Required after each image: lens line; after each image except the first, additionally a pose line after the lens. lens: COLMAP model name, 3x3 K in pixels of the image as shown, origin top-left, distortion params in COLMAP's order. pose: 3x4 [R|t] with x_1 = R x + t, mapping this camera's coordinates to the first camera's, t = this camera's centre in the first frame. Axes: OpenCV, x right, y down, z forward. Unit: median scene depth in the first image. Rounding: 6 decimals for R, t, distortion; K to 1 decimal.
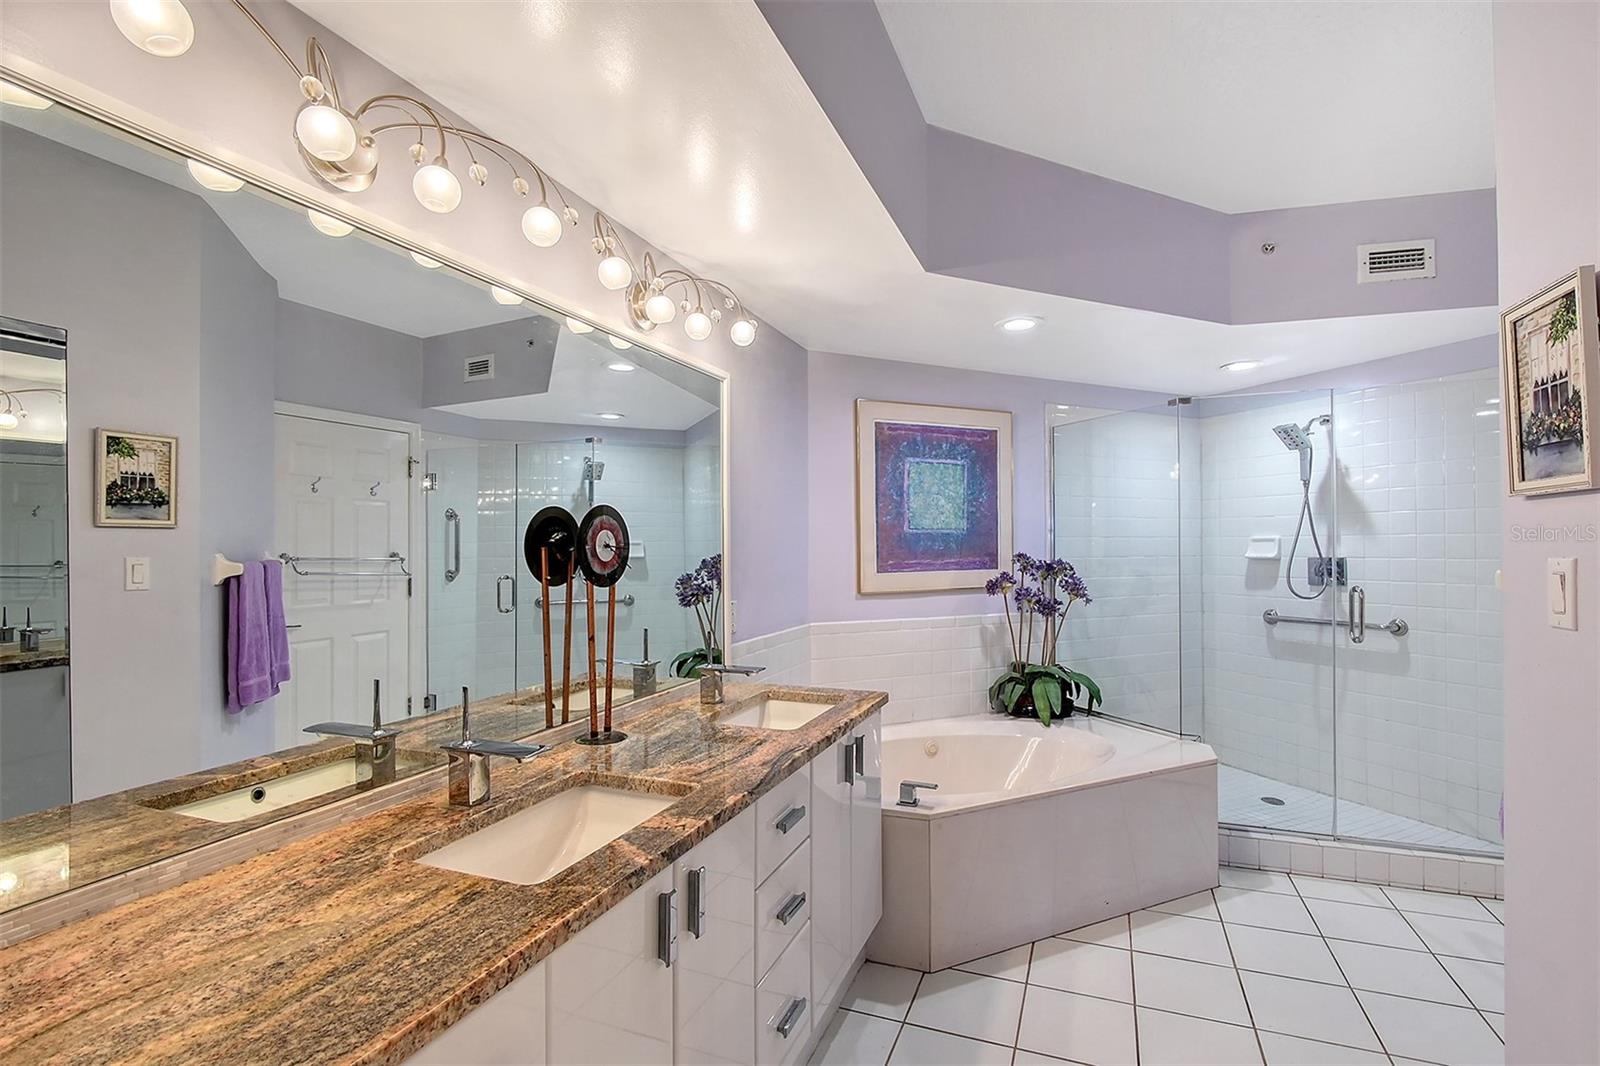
lens RADIAL K [[718.4, 0, 839.0], [0, 718.4, 538.9], [0, 0, 1]] dist [-0.000612, -0.000245]
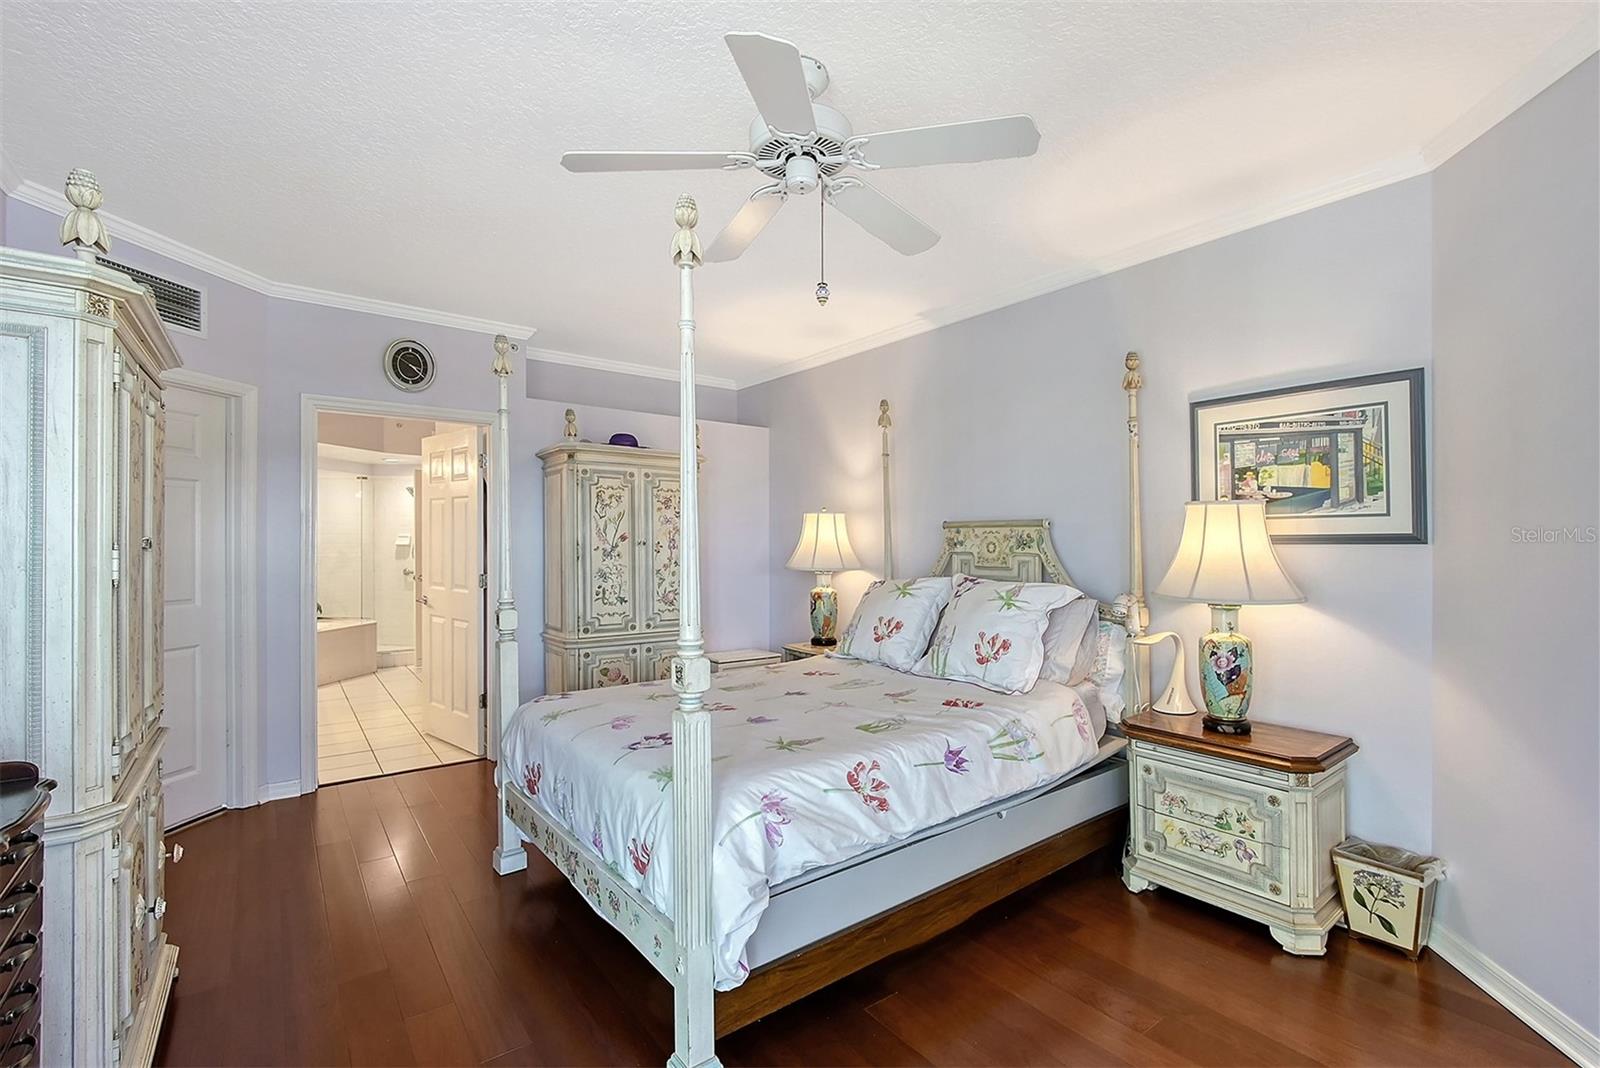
lens RADIAL K [[706.3, 0, 800.0], [0, 706.3, 534.0], [0, 0, 1]] dist [0.002027, -0.009325]
pose [[0.542243, 0.009523, 0.840168, -0.584419], [-0.007049, 0.999952, -0.006785, 0.001431], [-0.840192, -0.002243, 0.542284, -1.238724]]
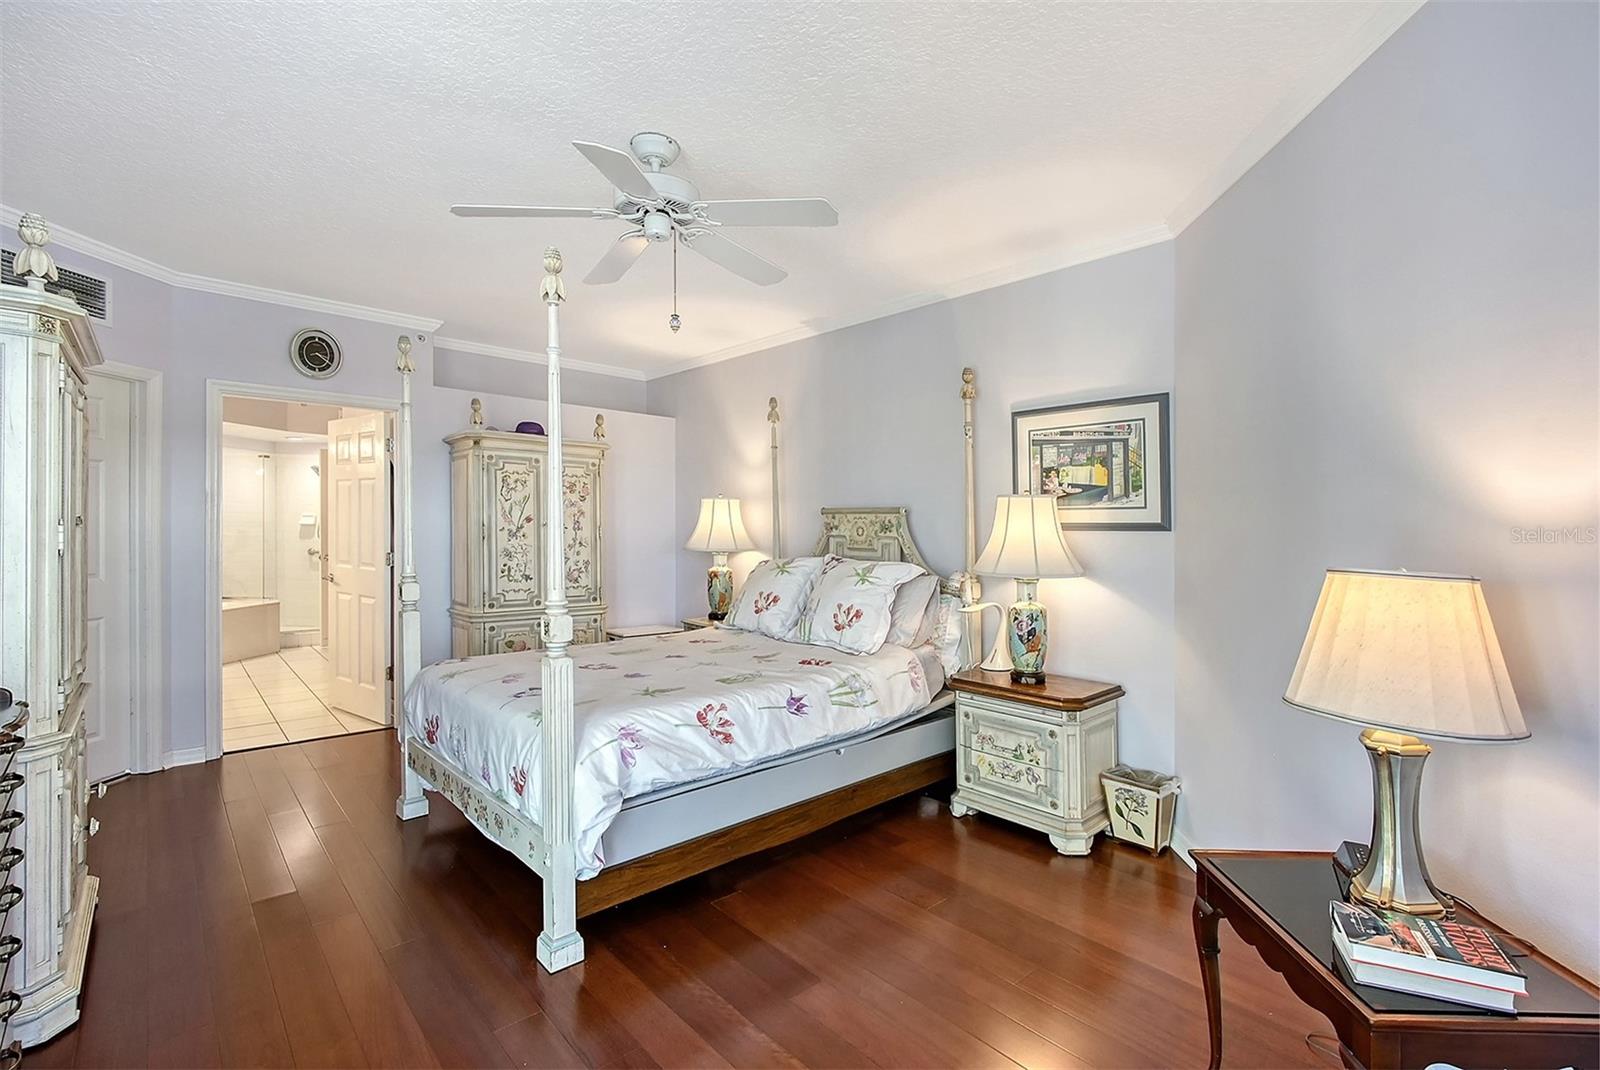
lens RADIAL K [[710.3, 0, 816.8], [0, 710.3, 529.4], [0, 0, 1]] dist [-0.002063, -0.006028]
pose [[0.444707, 0.000592, 0.895676, -0.662006], [-0.017210, 0.999821, 0.007884, 0.000753], [-0.895511, -0.018921, 0.444637, -1.378250]]
